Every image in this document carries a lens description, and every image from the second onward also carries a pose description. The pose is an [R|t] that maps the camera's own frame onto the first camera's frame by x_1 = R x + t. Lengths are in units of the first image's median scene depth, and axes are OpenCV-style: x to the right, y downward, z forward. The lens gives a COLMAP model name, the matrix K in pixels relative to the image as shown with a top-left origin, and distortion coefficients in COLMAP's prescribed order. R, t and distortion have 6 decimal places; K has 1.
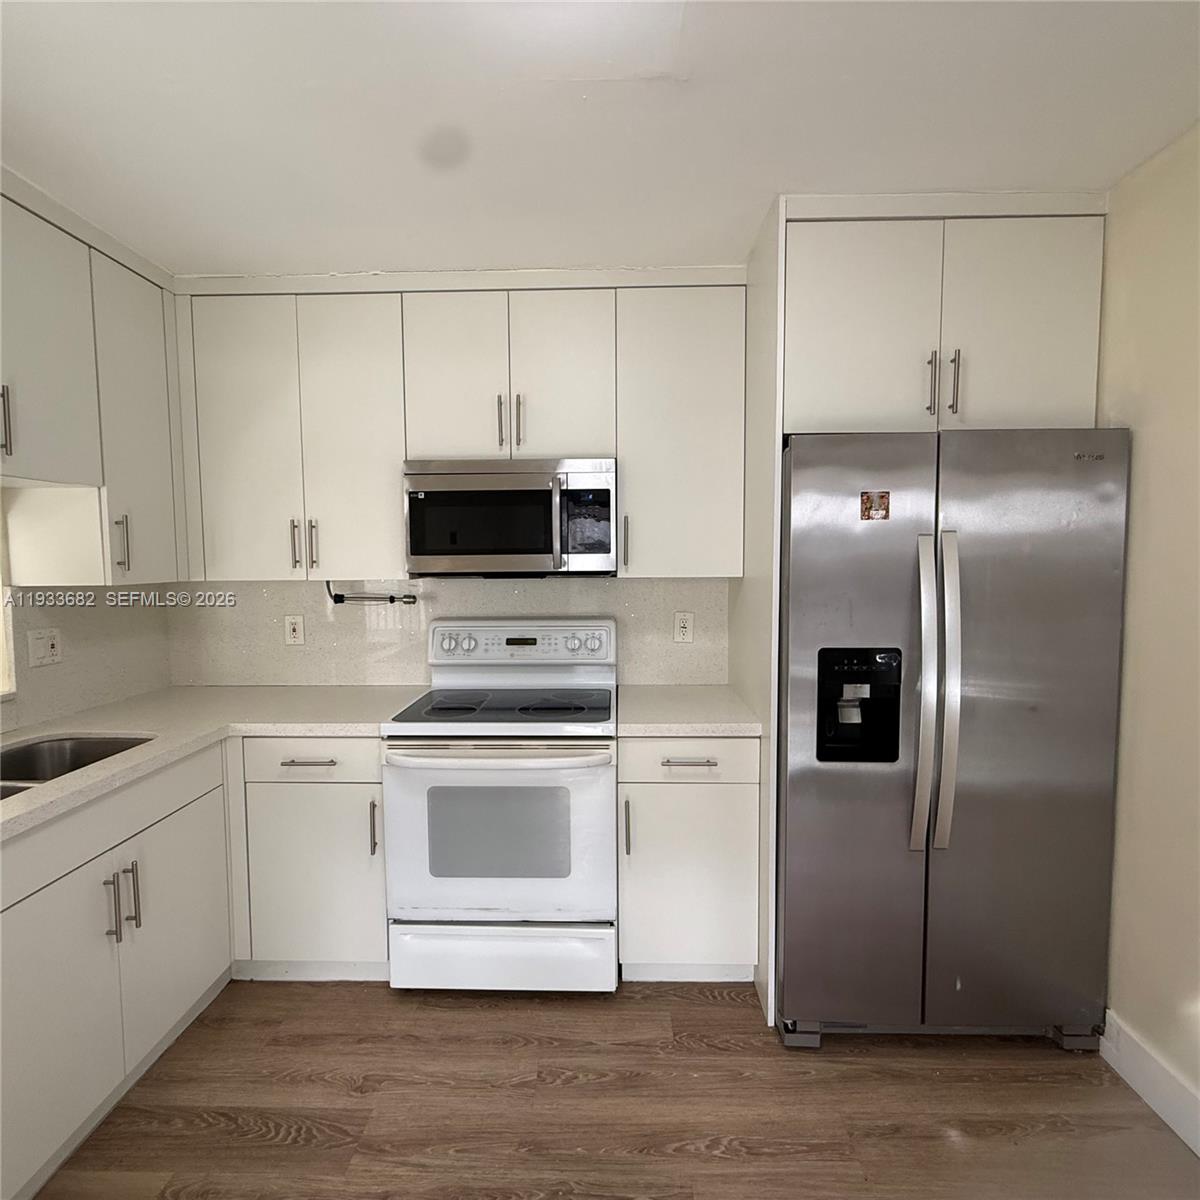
lens RADIAL K [[635.3, 0, 597.1], [0, 635.3, 600.6], [0, 0, 1]] dist [0.000071, -0.000523]
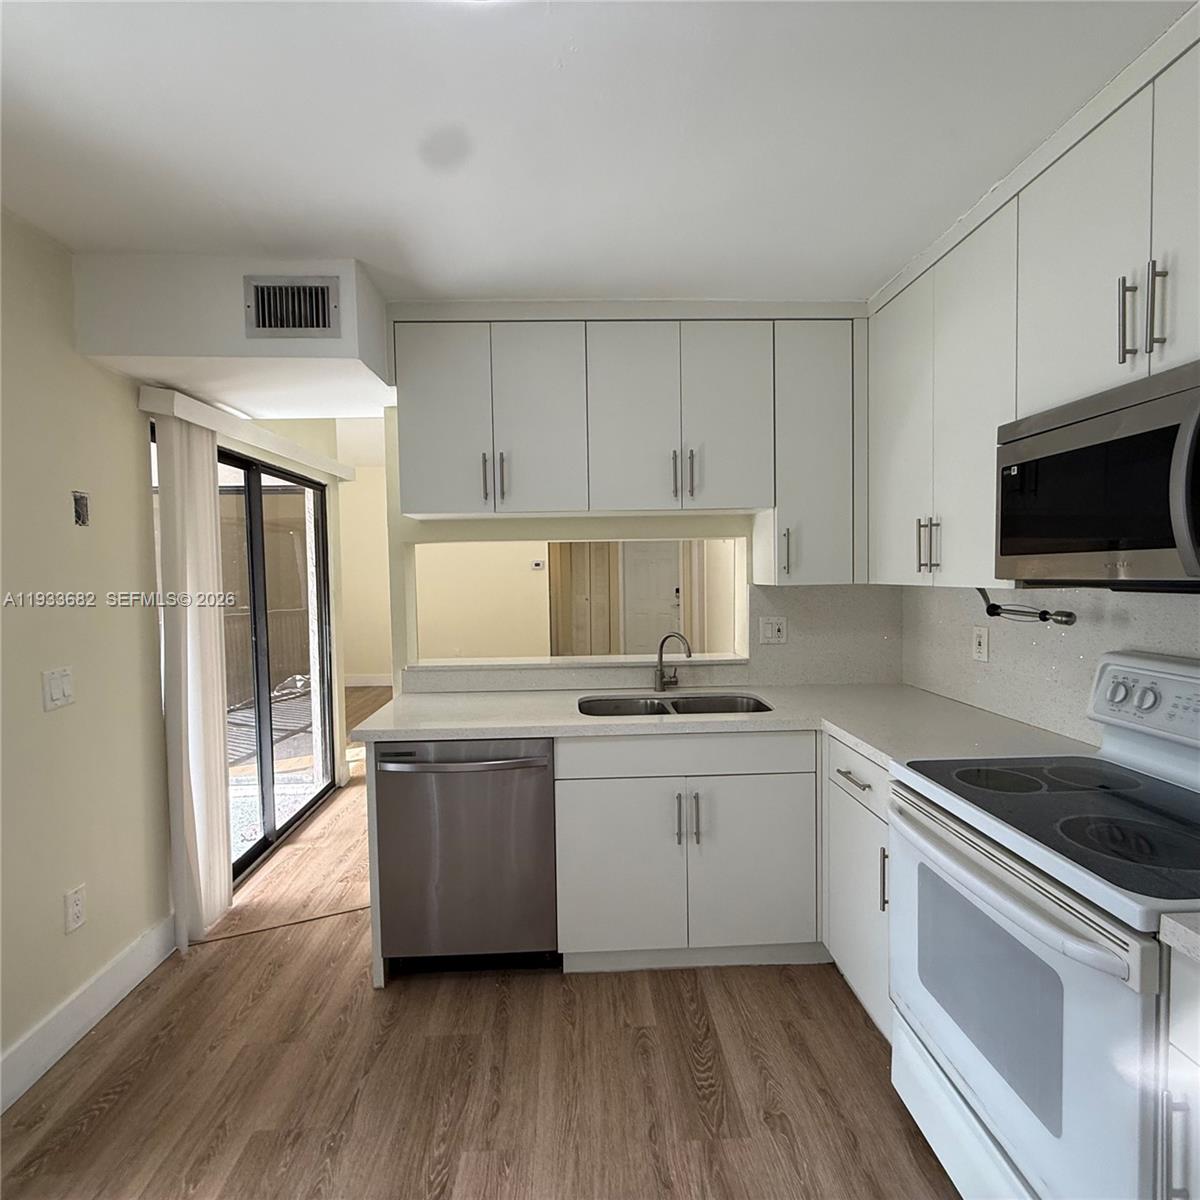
lens RADIAL K [[635.3, 0, 600.3], [0, 635.3, 601.5], [0, 0, 1]] dist [0.000071, -0.000523]
pose [[0.071110, 0.050746, -0.996177, 0.451728], [-0.051118, 0.997578, 0.047169, -0.032888], [0.996158, 0.047569, 0.073532, 0.550294]]
